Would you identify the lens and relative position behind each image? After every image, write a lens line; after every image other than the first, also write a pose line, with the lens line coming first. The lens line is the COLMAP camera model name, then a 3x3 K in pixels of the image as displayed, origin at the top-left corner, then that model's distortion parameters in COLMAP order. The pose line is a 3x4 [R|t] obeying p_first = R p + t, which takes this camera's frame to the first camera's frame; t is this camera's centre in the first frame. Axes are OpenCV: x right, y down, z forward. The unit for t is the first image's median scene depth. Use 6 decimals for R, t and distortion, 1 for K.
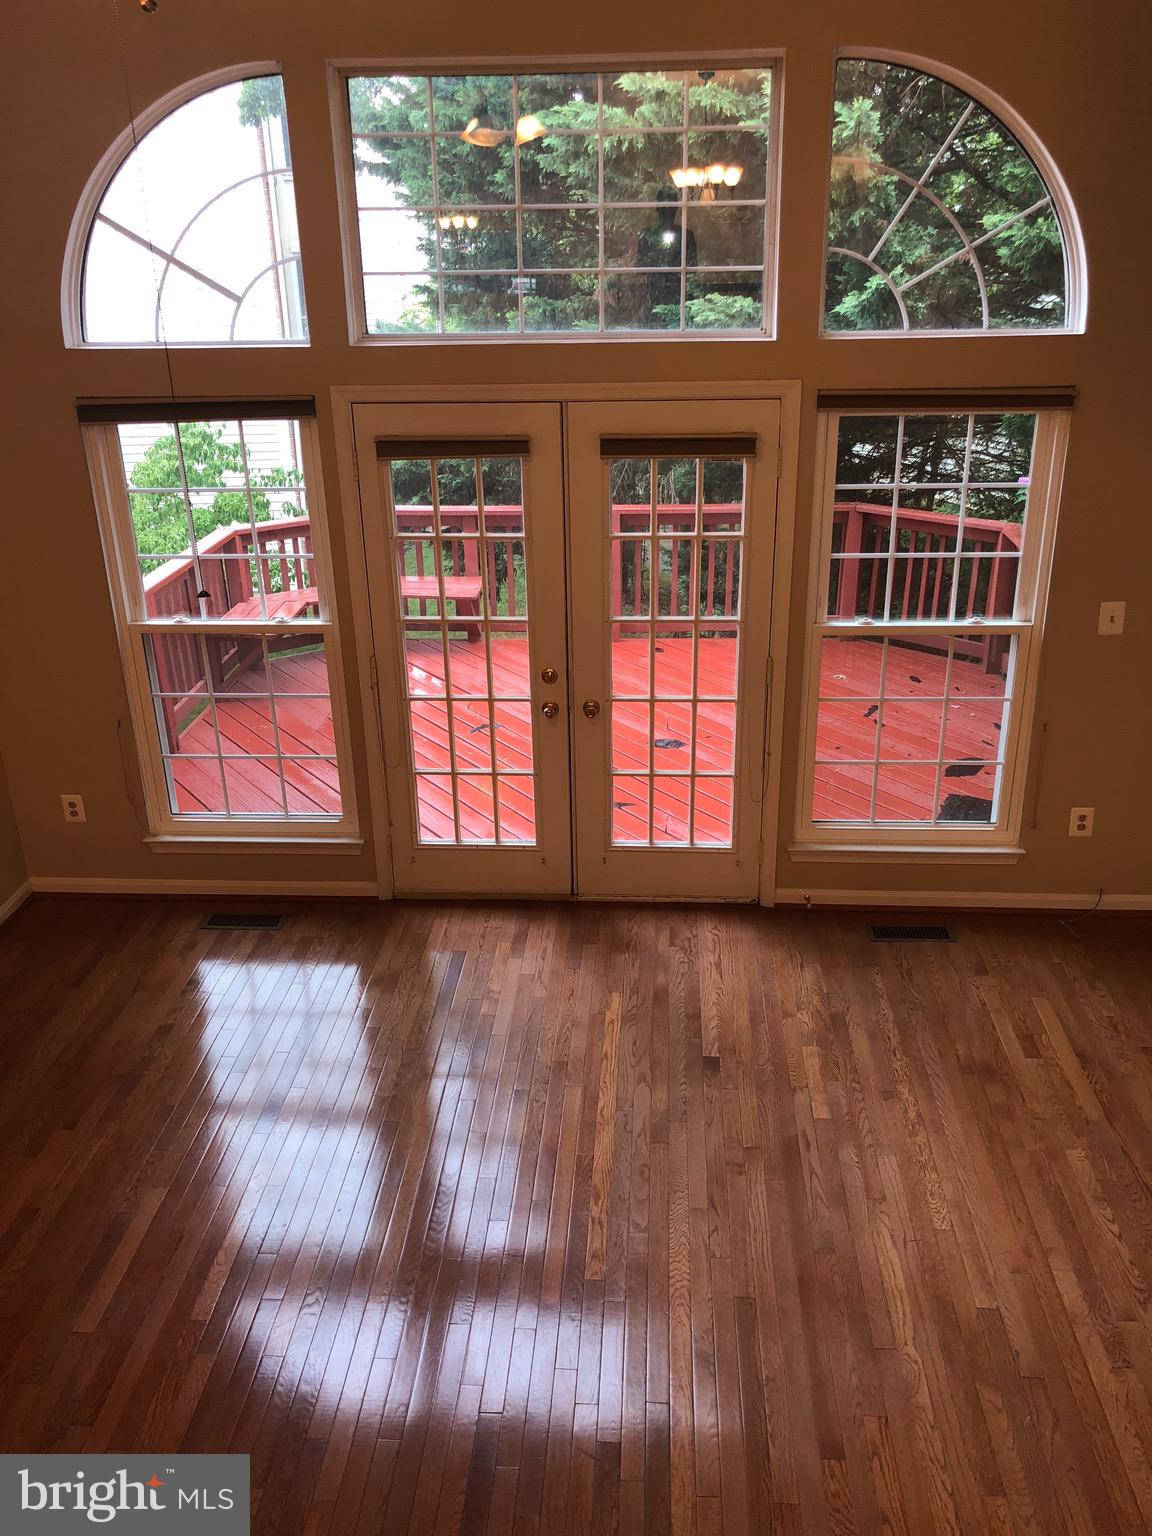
lens RADIAL K [[1263.7, 0, 588.5], [0, 1263.7, 746.9], [0, 0, 1]] dist [0.012932, -0.013696]
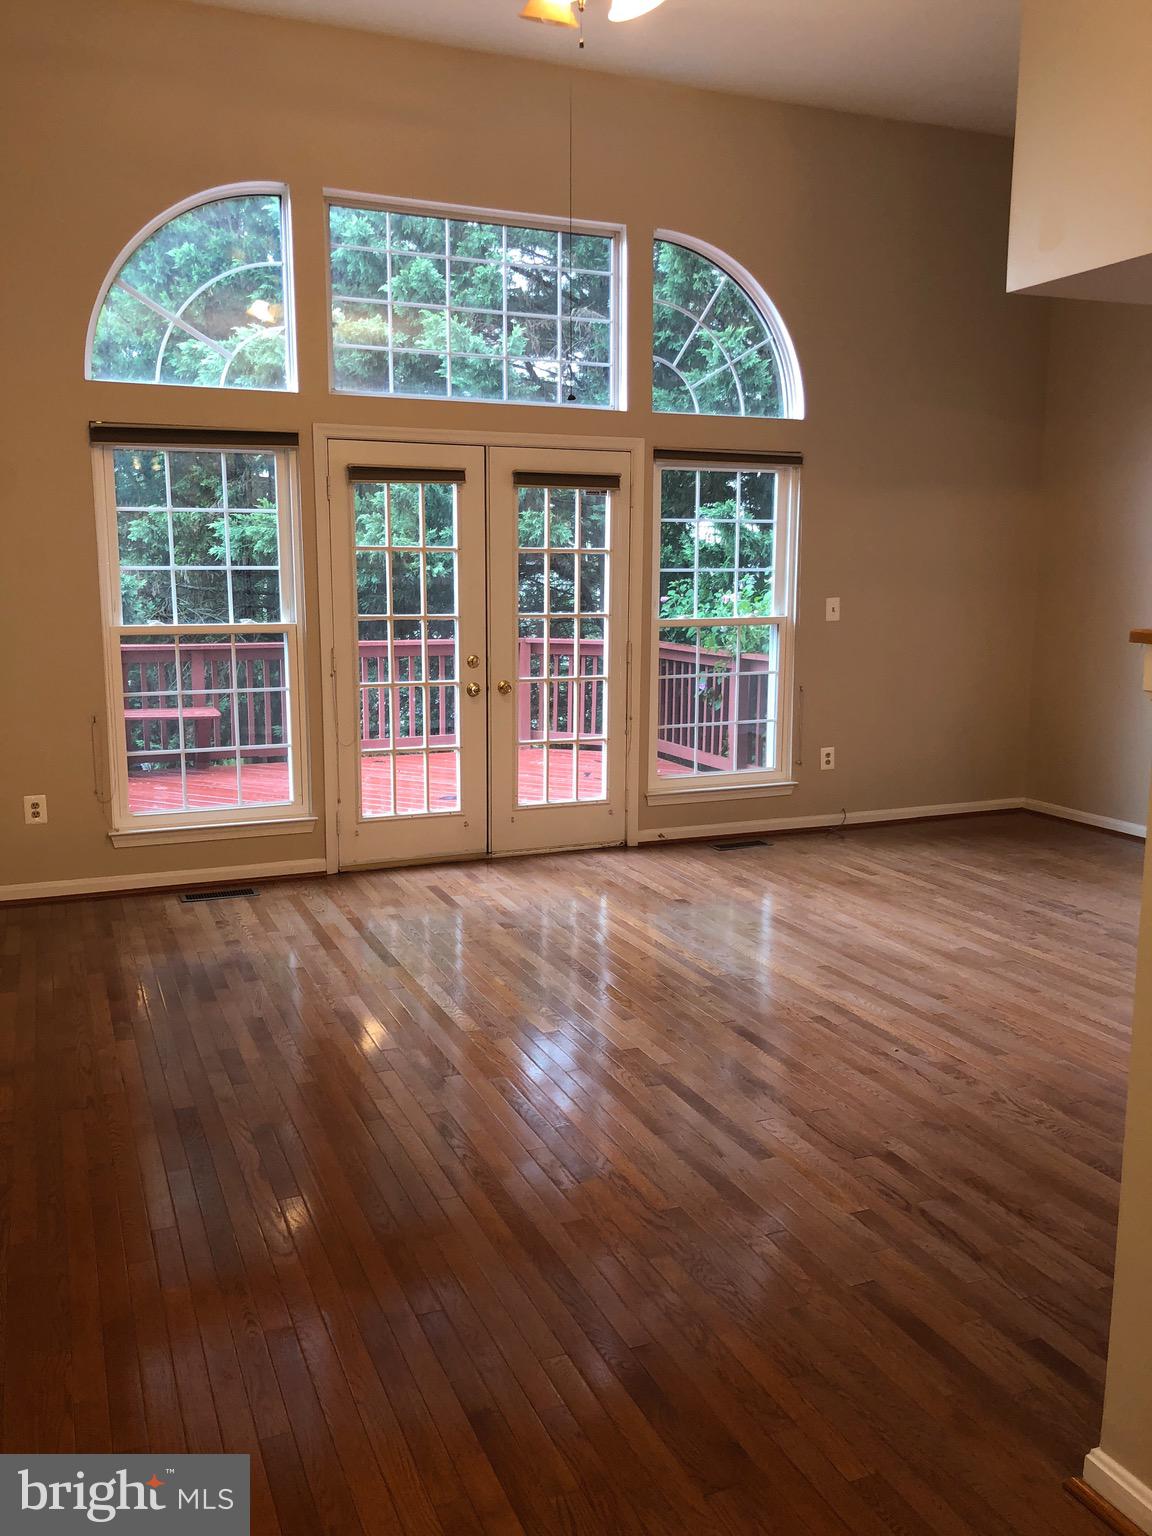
lens RADIAL K [[1263.7, 0, 560.5], [0, 1263.7, 766.5], [0, 0, 1]] dist [0.012932, -0.013696]
pose [[0.894352, -0.046675, 0.444922, -0.561796], [0.155646, 0.964873, -0.211646, 0.353128], [-0.419414, 0.258537, 0.870201, -0.118942]]
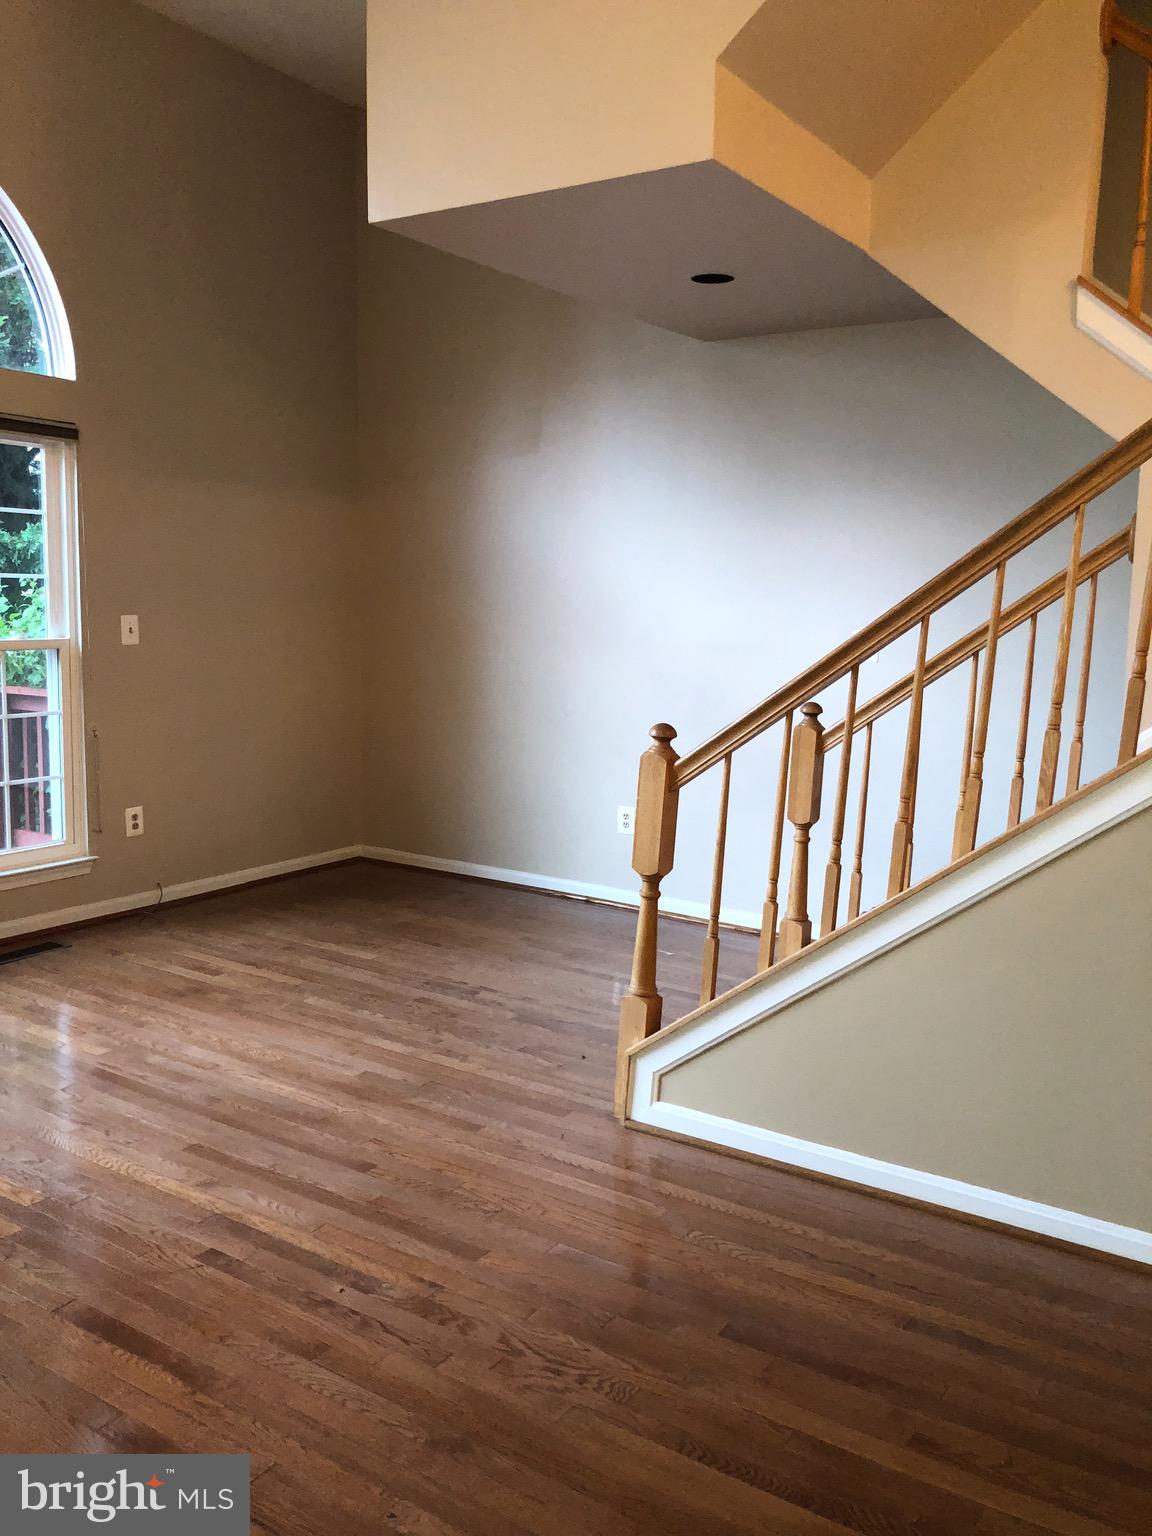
lens RADIAL K [[1263.7, 0, 572.5], [0, 1263.7, 756.8], [0, 0, 1]] dist [0.012932, -0.013696]
pose [[0.494497, -0.077164, 0.865747, -0.408997], [0.310840, 0.945878, -0.093239, 0.249472], [-0.811696, 0.315215, 0.491720, 0.142132]]
